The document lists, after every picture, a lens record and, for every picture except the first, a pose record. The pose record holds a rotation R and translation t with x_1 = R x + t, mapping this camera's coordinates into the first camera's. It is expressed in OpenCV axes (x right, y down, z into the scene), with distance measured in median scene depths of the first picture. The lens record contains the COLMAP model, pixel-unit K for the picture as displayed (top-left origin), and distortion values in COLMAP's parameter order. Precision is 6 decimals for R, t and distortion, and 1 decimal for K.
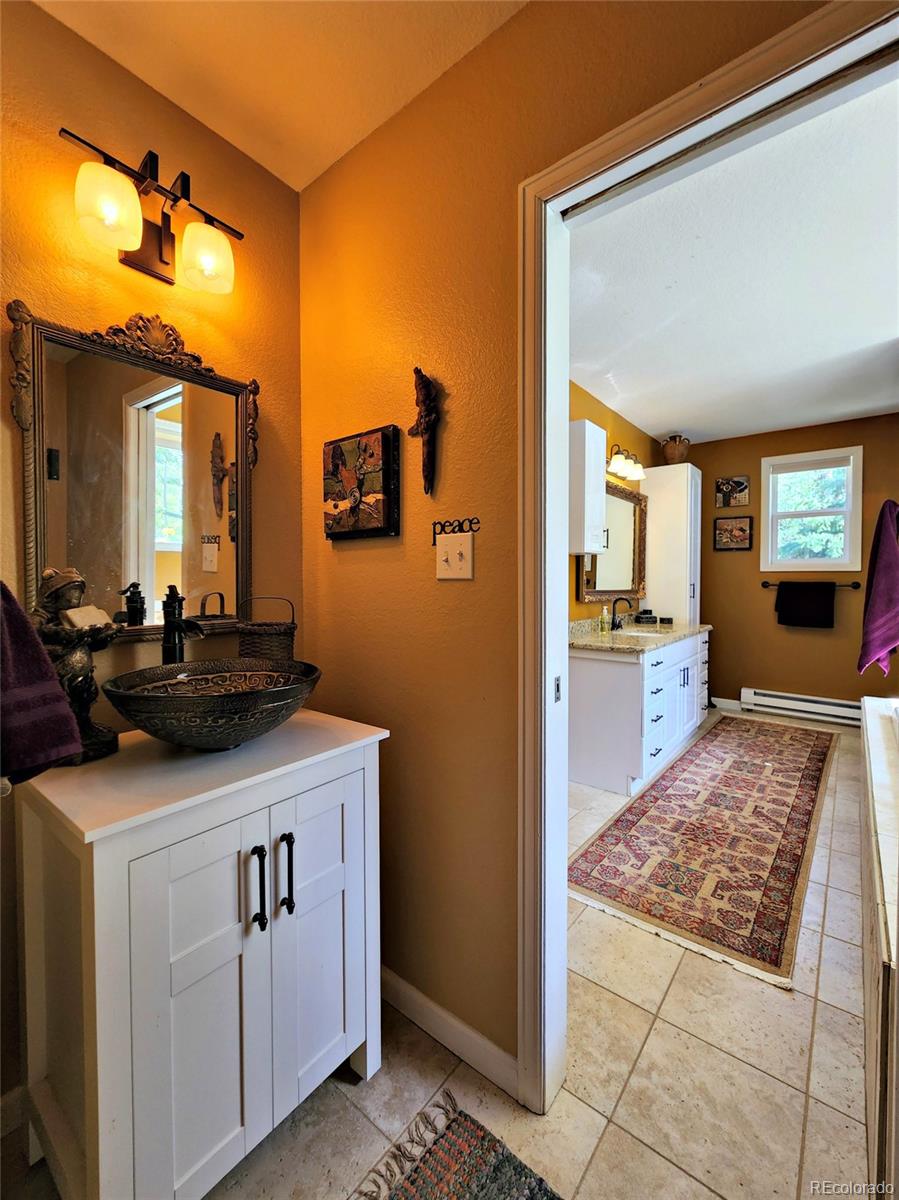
lens RADIAL K [[499.2, 0, 449.5], [0, 499.2, 600.0], [0, 0, 1]] dist [0.000403, 0.000110]
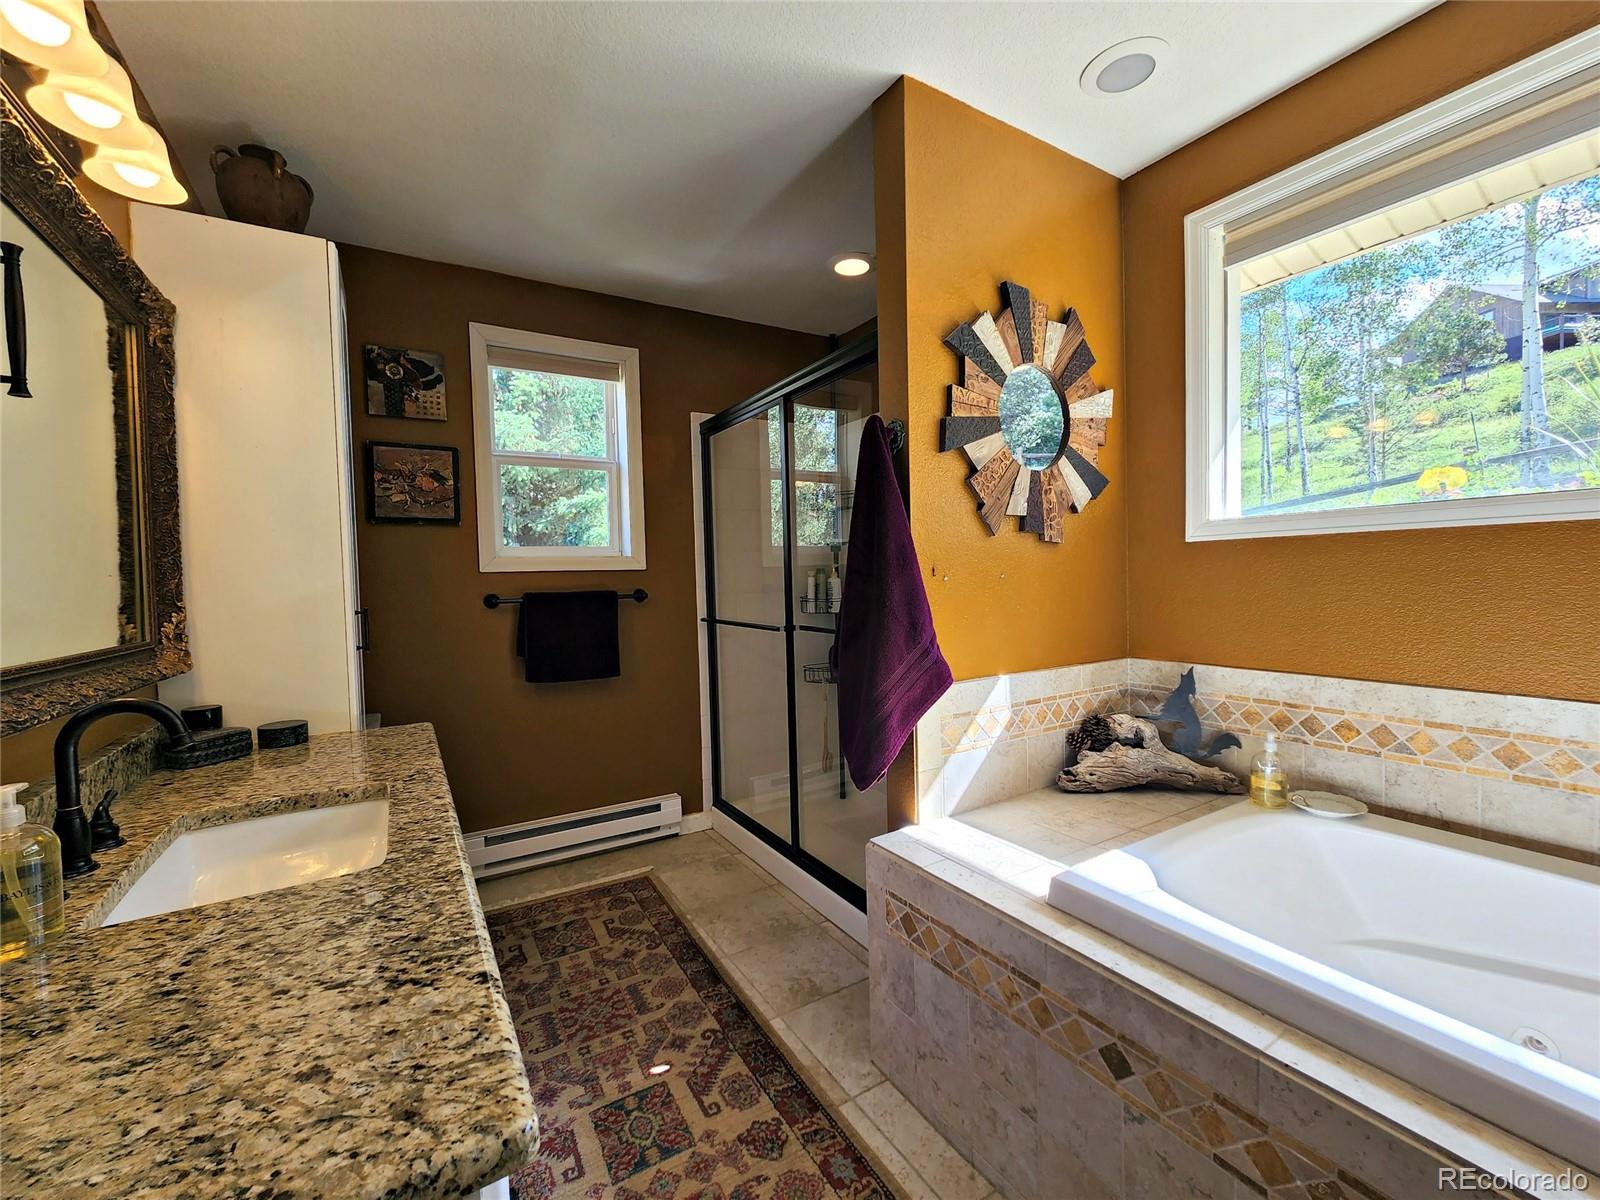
lens RADIAL K [[665.6, 0, 797.9], [0, 665.6, 590.5], [0, 0, 1]] dist [0.000403, 0.000110]
pose [[0.345169, -0.032876, 0.937965, 0.162552], [0.067344, 0.997678, 0.010187, -0.029344], [-0.936121, 0.059650, 0.346582, 0.553436]]
